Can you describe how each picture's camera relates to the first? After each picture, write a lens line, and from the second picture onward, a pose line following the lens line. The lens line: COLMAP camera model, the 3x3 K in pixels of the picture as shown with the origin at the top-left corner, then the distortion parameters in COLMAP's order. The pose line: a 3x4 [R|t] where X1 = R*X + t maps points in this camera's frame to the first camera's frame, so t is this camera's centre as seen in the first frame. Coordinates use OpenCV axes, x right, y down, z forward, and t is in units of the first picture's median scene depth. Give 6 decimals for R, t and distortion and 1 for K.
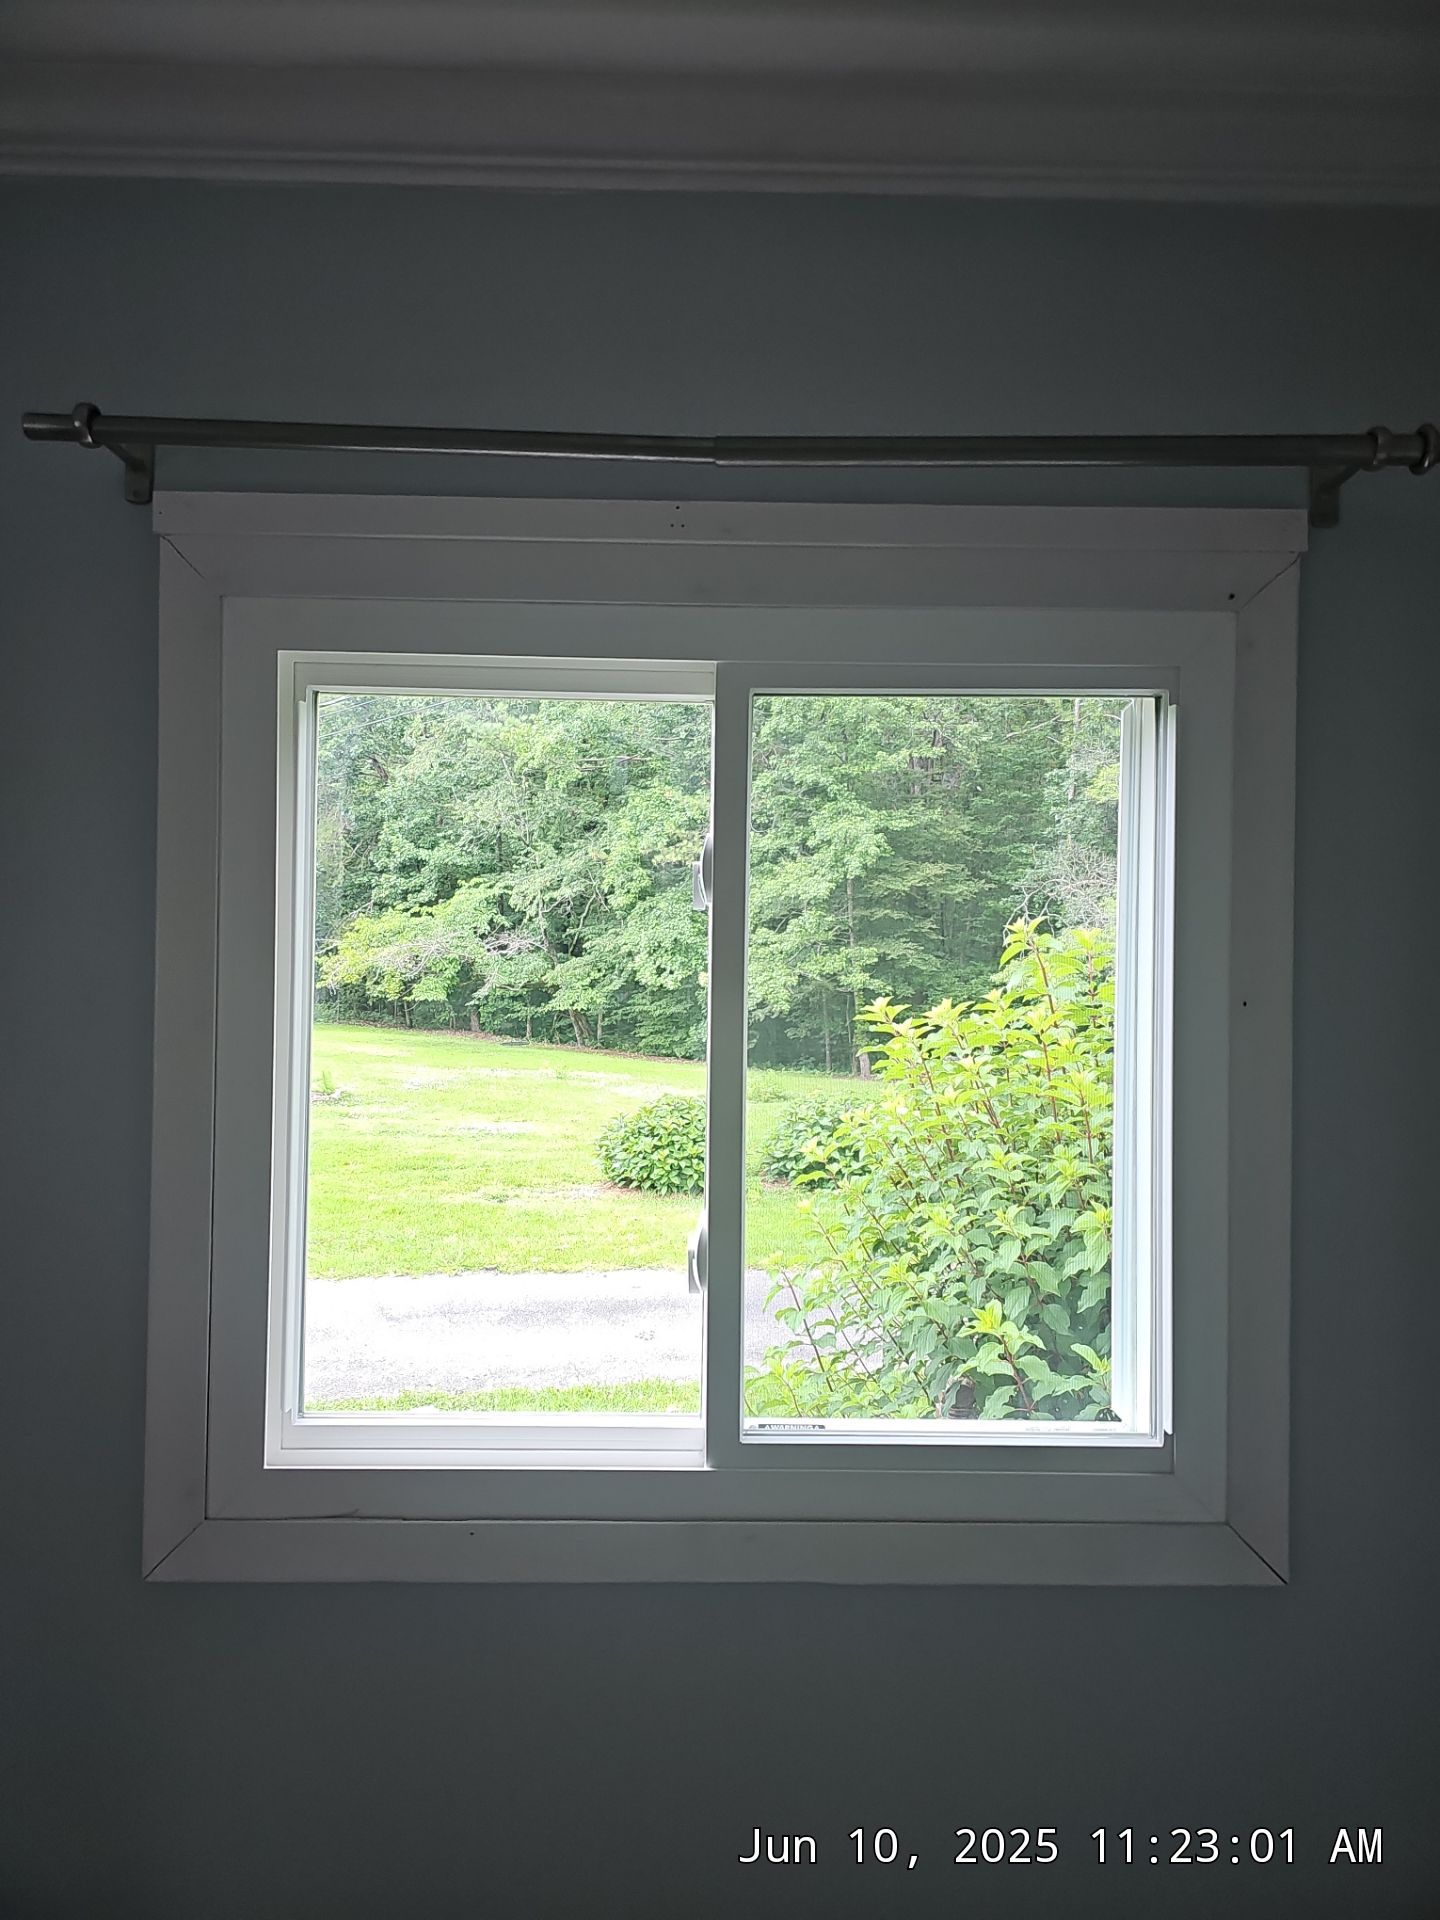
lens RADIAL K [[1293.8, 0, 700.9], [0, 1293.8, 960.0], [0, 0, 1]] dist [0.066489, -0.029494]
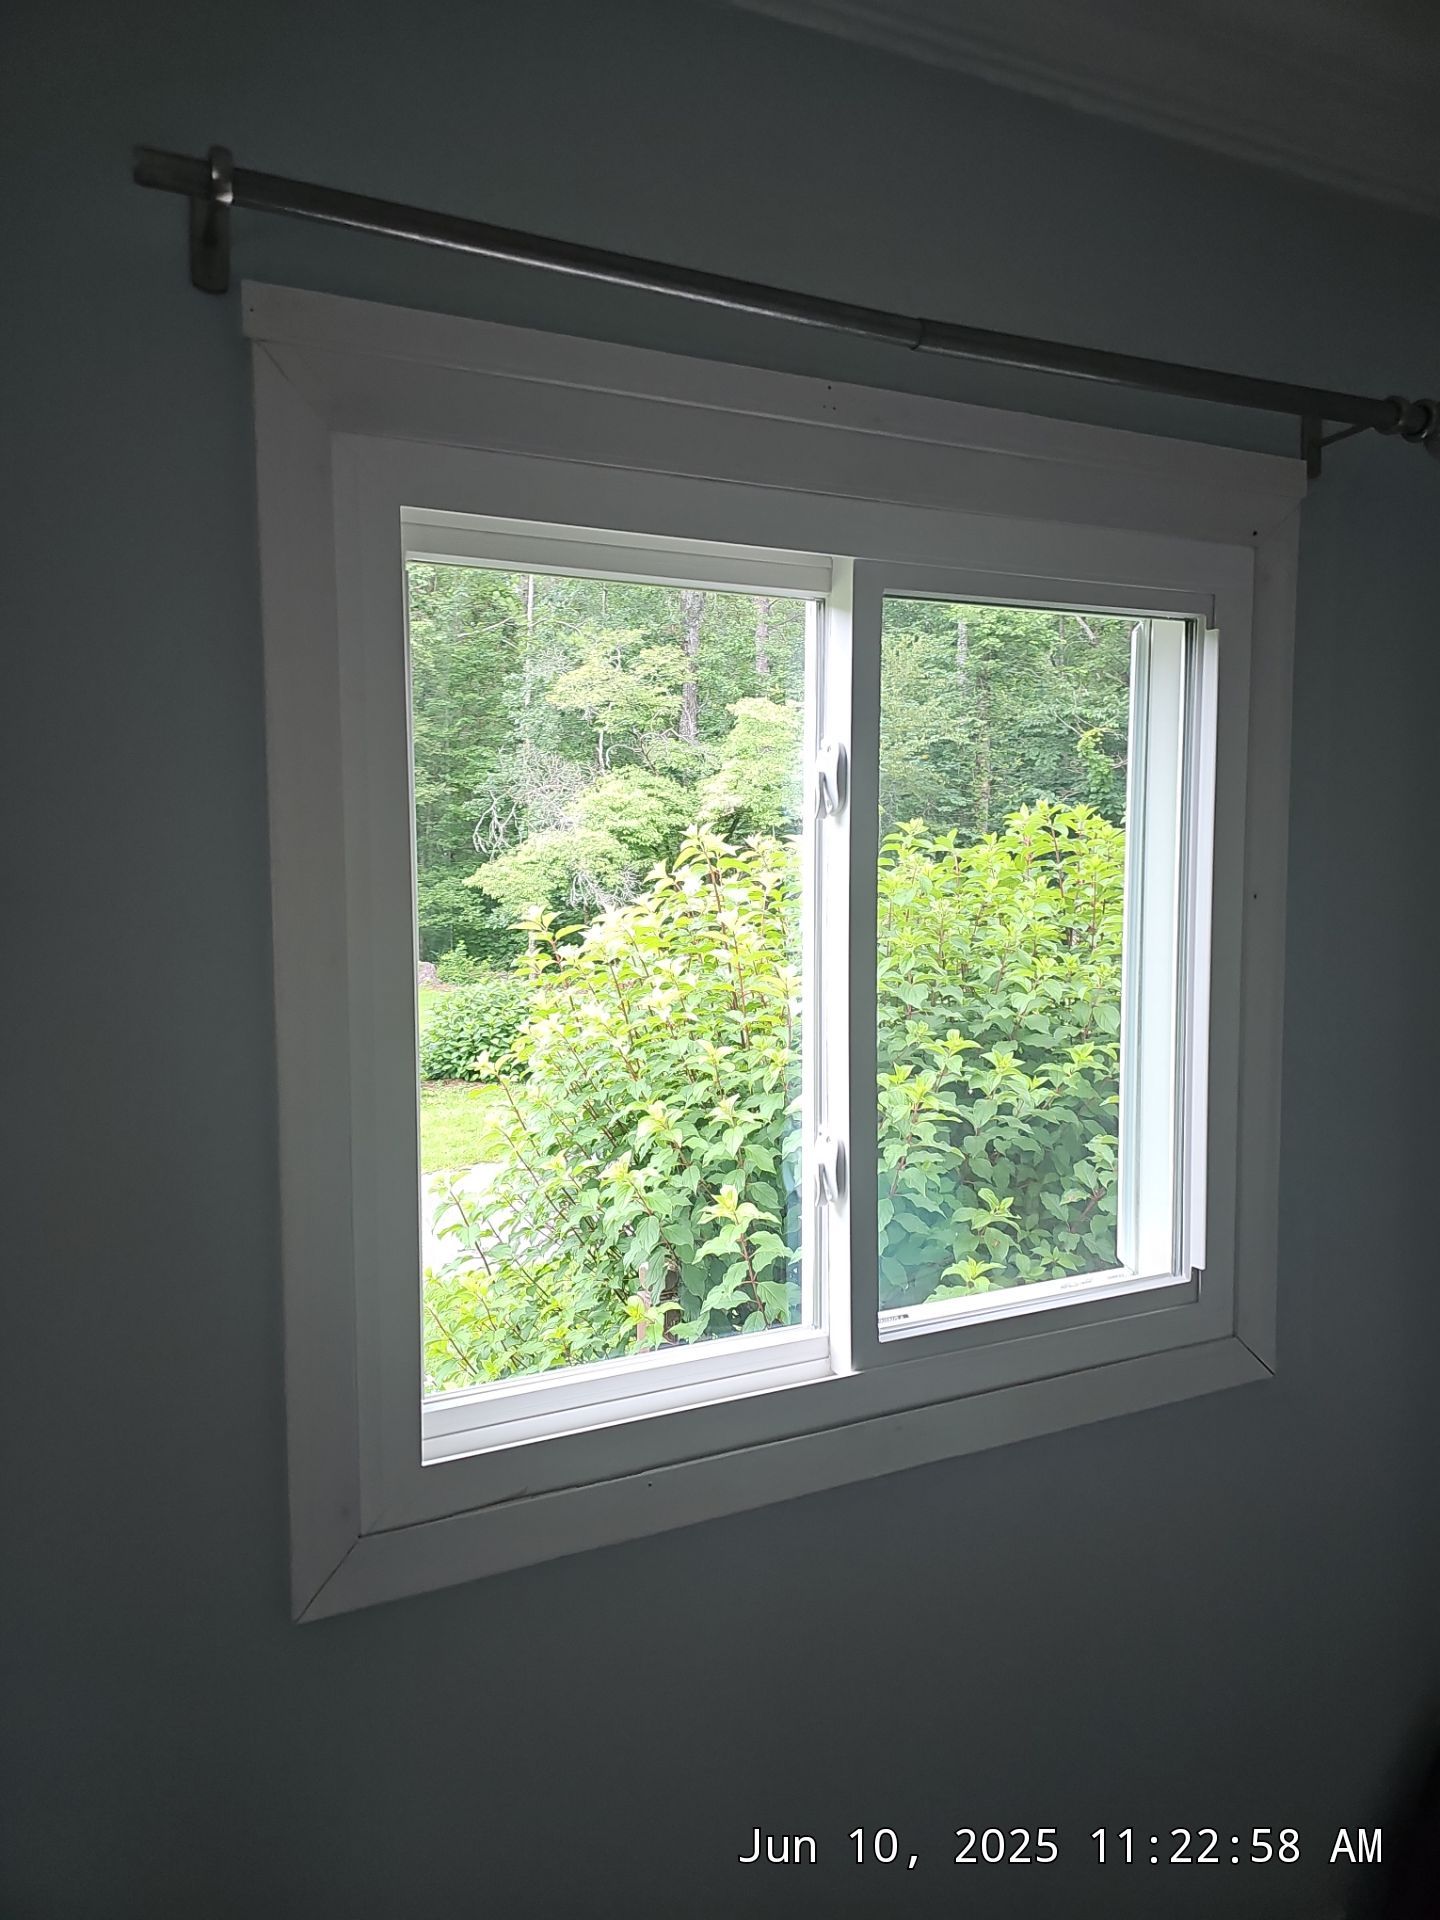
lens RADIAL K [[1293.8, 0, 705.9], [0, 1293.8, 966.8], [0, 0, 1]] dist [0.066489, -0.029494]
pose [[0.907159, -0.056085, 0.417035, -0.501339], [0.023026, 0.996209, 0.083887, -0.012574], [-0.420159, -0.066497, 0.905011, 0.152319]]
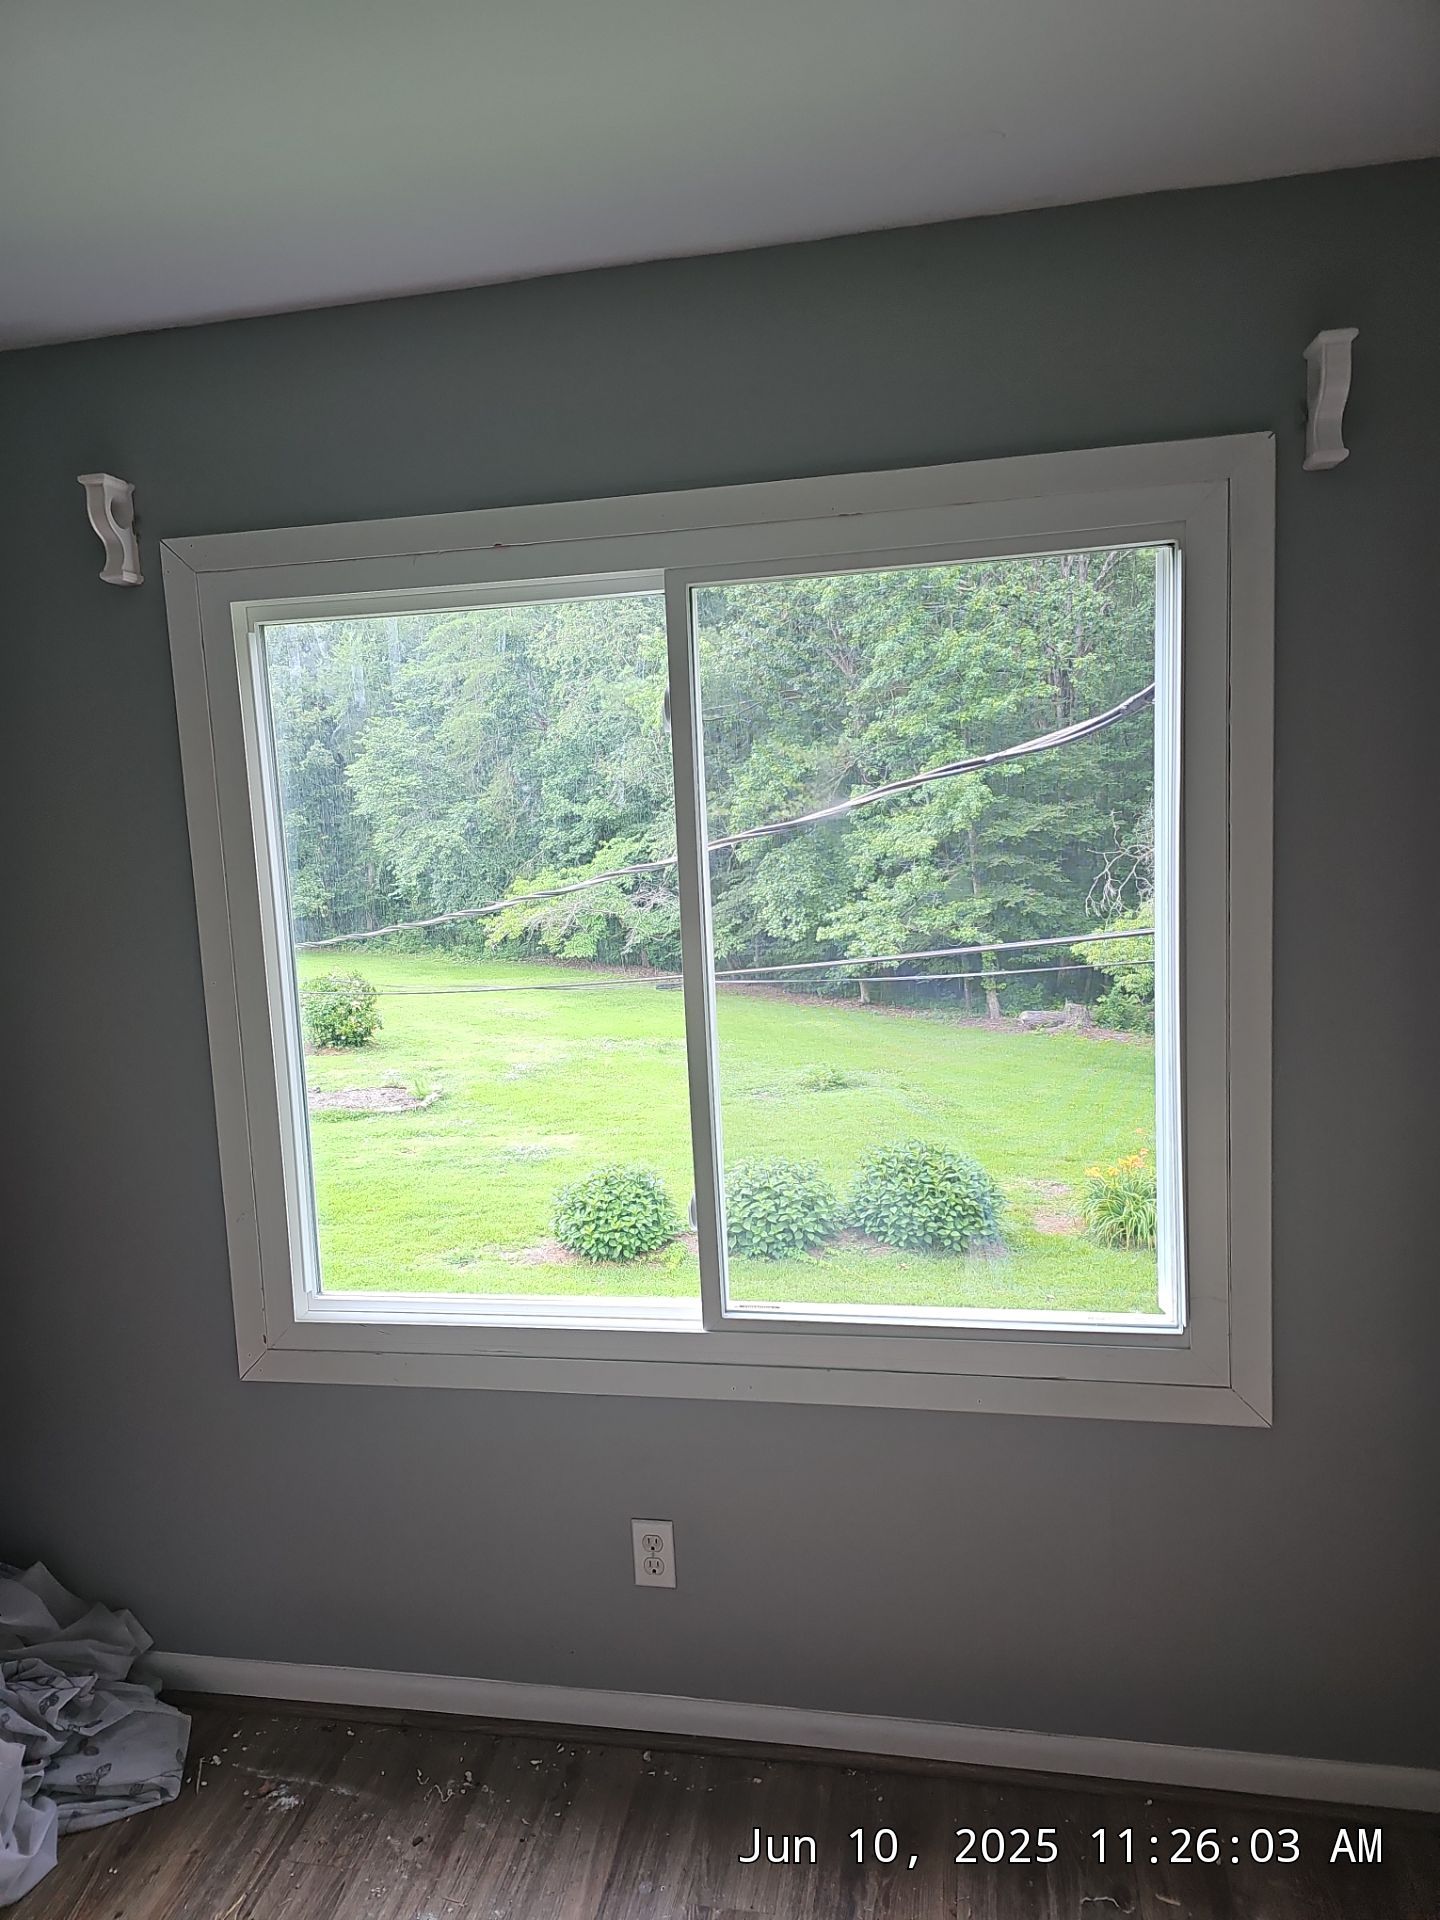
lens RADIAL K [[1293.8, 0, 705.5], [0, 1293.8, 960.9], [0, 0, 1]] dist [0.066489, -0.029494]
pose [[0.970427, -0.032315, -0.239223, 0.155129], [0.063547, 0.990243, 0.124019, -0.095517], [0.232881, -0.135553, 0.963012, -0.009361]]
